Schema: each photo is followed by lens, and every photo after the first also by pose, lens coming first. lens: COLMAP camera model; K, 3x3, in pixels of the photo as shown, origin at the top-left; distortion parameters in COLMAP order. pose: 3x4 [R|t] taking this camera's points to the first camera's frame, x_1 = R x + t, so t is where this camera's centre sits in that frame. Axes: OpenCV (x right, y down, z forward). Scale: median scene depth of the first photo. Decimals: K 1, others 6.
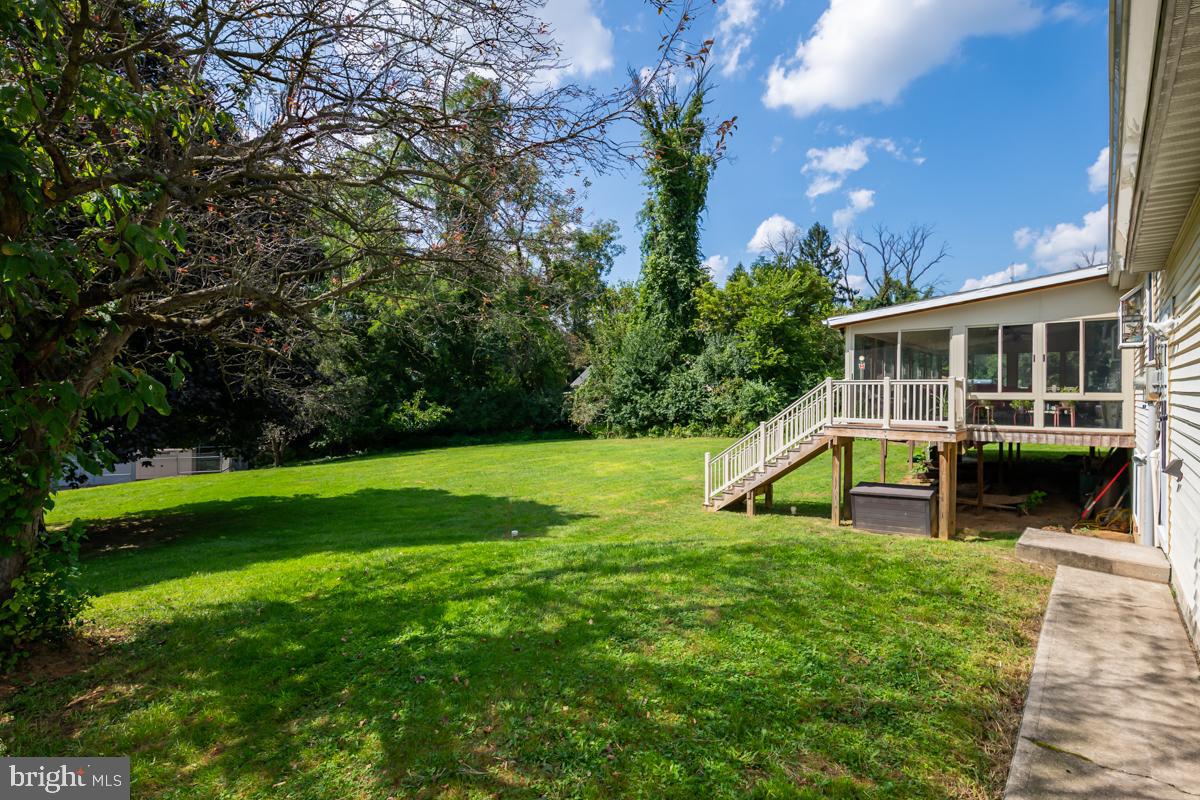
lens RADIAL K [[584.2, 0, 600.0], [0, 584.2, 400.0], [0, 0, 1]] dist [-0.000641, -0.000056]
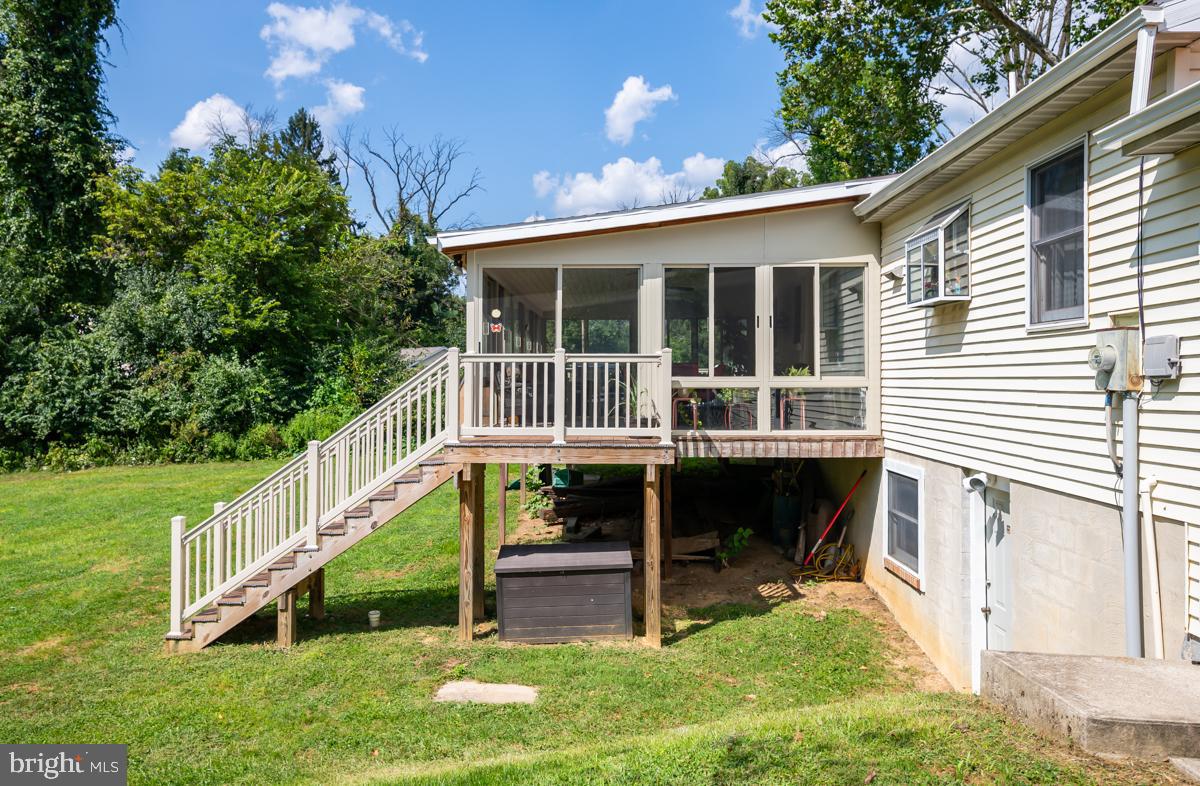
lens RADIAL K [[896.2, 0, 601.8], [0, 896.2, 374.2], [0, 0, 1]] dist [0.027286, 0.000075]
pose [[0.770686, -0.002883, 0.637209, -0.000573], [0.013349, 0.999843, -0.011621, -0.002020], [-0.637076, 0.017462, 0.770603, 0.125169]]
